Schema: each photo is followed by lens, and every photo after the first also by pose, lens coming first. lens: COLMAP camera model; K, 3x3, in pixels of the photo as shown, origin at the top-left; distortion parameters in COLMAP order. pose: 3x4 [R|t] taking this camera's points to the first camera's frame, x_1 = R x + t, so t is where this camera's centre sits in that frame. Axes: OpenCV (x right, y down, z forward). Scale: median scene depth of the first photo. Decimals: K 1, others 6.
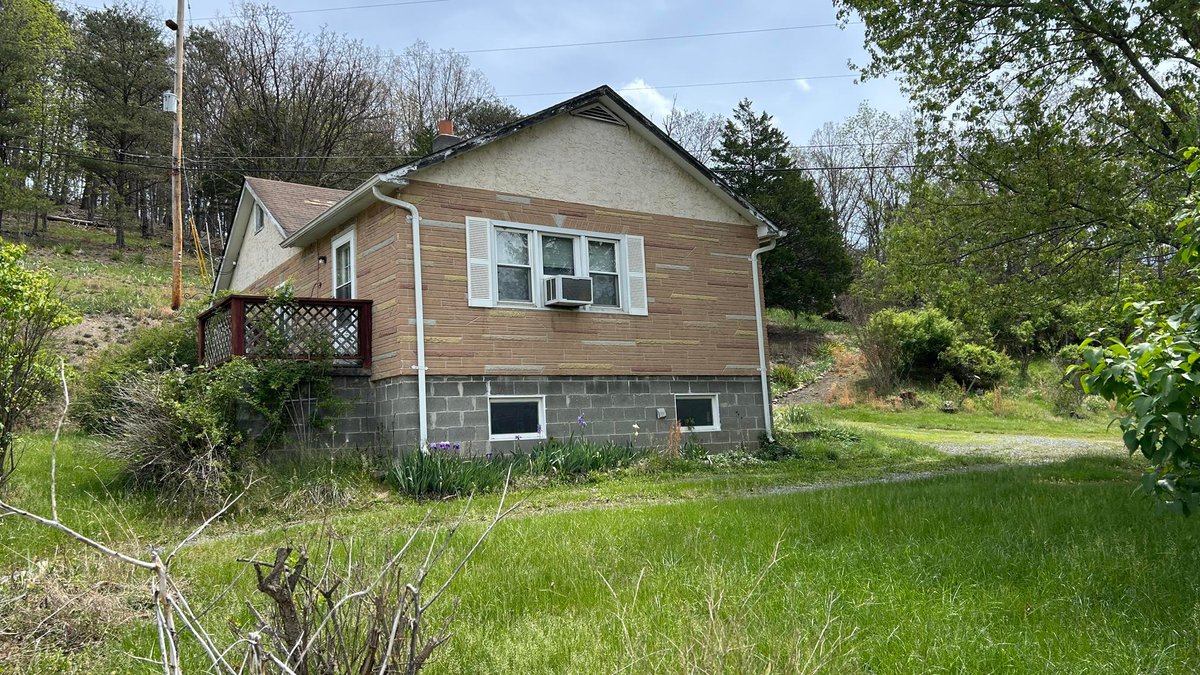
lens RADIAL K [[891.1, 0, 600.0], [0, 891.1, 337.5], [0, 0, 1]] dist [0.033584, -0.007637]
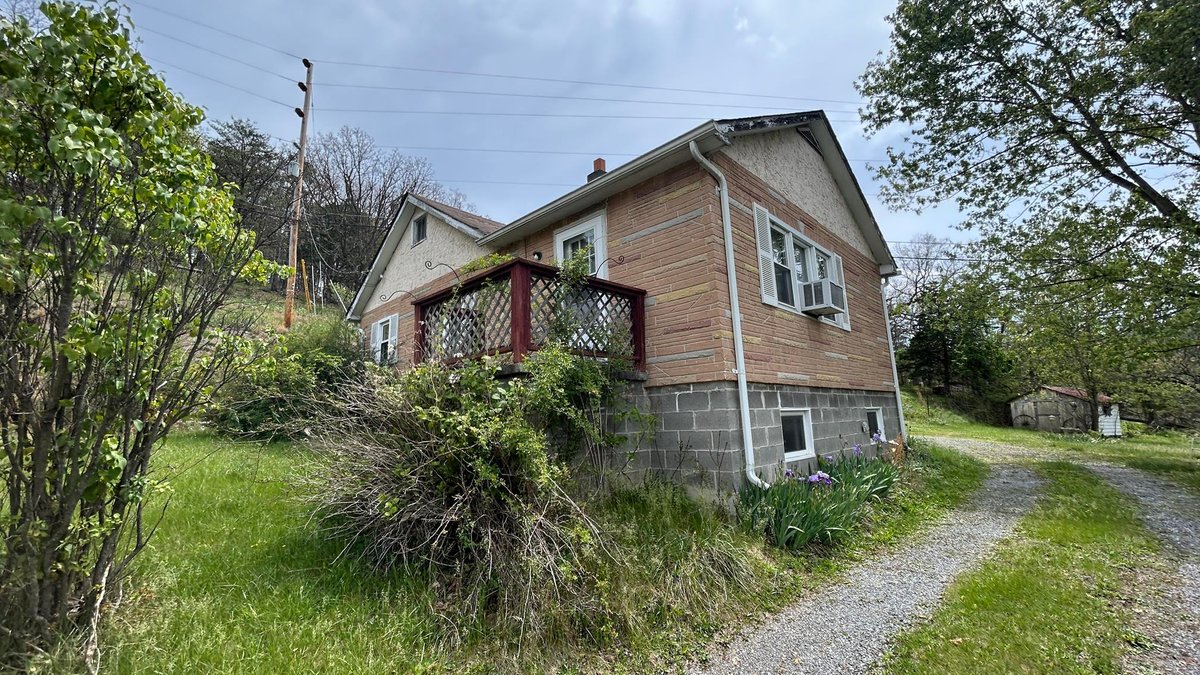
lens RADIAL K [[478.6, 0, 600.0], [0, 478.6, 337.5], [0, 0, 1]] dist [0.001218, -0.000460]
pose [[0.980048, 0.045345, 0.193521, -0.152814], [-0.032228, 0.996998, -0.070400, 0.014038], [-0.196132, 0.062758, 0.978567, 0.228674]]
